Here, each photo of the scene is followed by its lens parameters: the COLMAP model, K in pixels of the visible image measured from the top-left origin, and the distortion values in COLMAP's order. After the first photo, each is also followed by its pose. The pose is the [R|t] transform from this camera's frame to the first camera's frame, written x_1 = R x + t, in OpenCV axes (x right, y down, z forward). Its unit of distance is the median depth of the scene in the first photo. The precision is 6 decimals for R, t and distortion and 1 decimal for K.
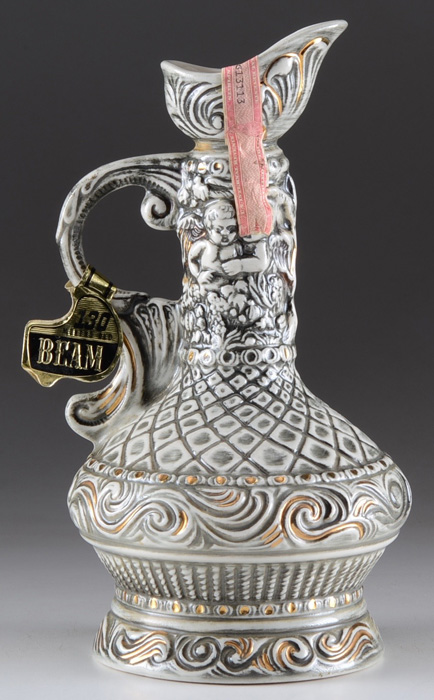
lens RADIAL K [[3090.6, 0, 217.0], [0, 3090.6, 350.0], [0, 0, 1]] dist [-0.079672, 3.405603]
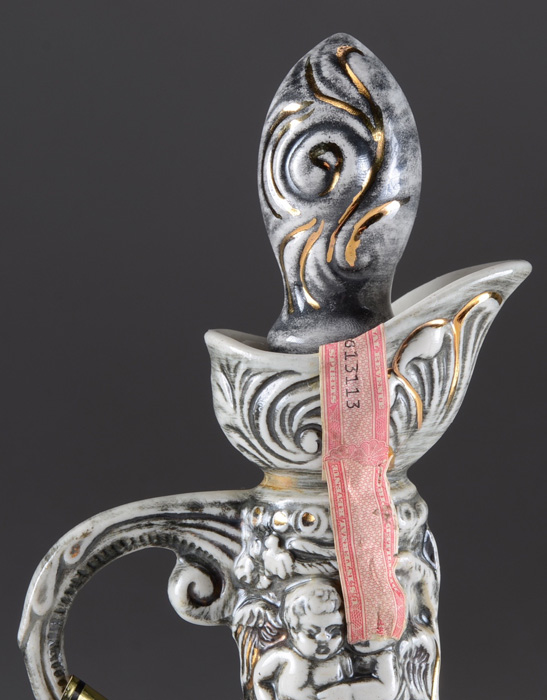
lens RADIAL K [[2922.5, 0, 273.5], [0, 2922.5, 350.0], [0, 0, 1]] dist [-0.077490, 0.635503]
pose [[0.998574, 0.000002, 0.053384, -0.034281], [0.003759, 0.997514, -0.070361, -0.052079], [-0.053251, 0.070462, 0.996092, 0.462258]]
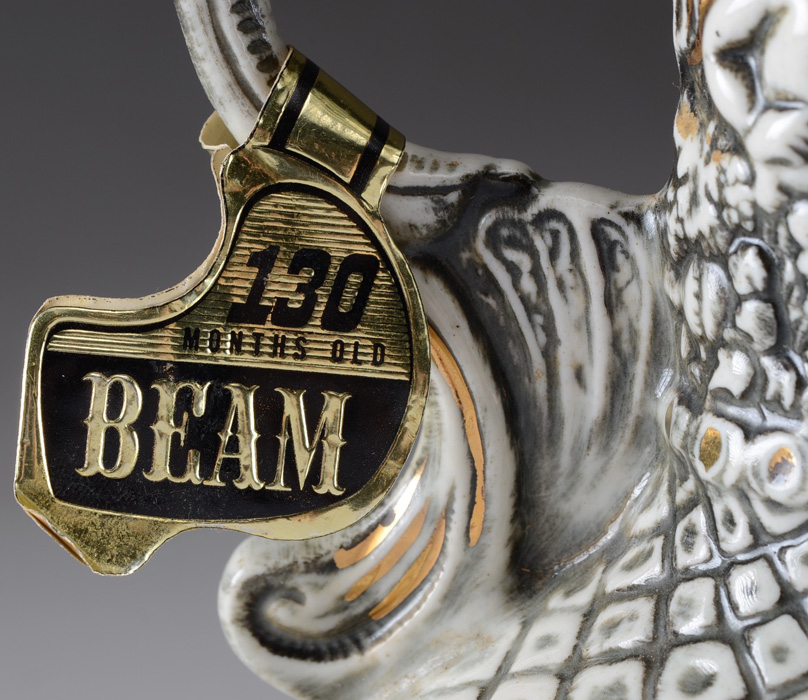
lens RADIAL K [[2707.7, 0, 404.0], [0, 2707.7, 350.0], [0, 0, 1]] dist [-0.054519, -1.348657]
pose [[0.997387, 0.002846, -0.072192, -0.017034], [0.011008, 0.981571, 0.190779, -0.046028], [0.071405, -0.191075, 0.978975, 0.795560]]
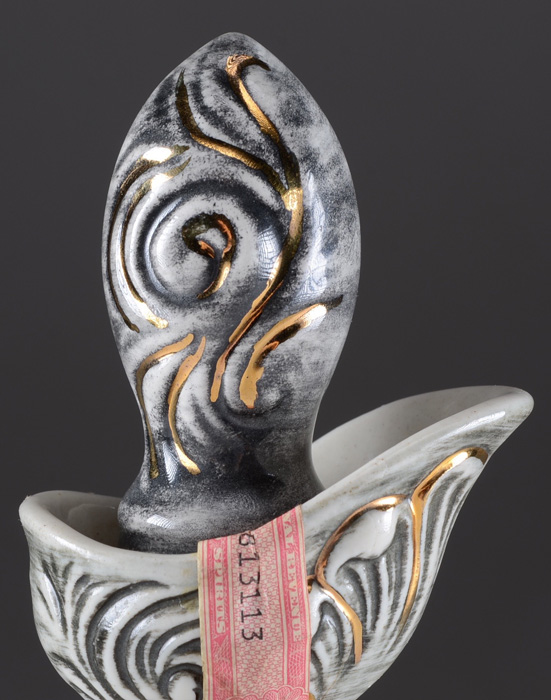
lens RADIAL K [[2922.5, 0, 275.5], [0, 2922.5, 350.0], [0, 0, 1]] dist [-0.077490, 0.635503]
pose [[0.996248, -0.002953, 0.086499, -0.017830], [0.006128, 0.999316, -0.036457, -0.098664], [-0.086332, 0.036850, 0.995585, 0.655200]]
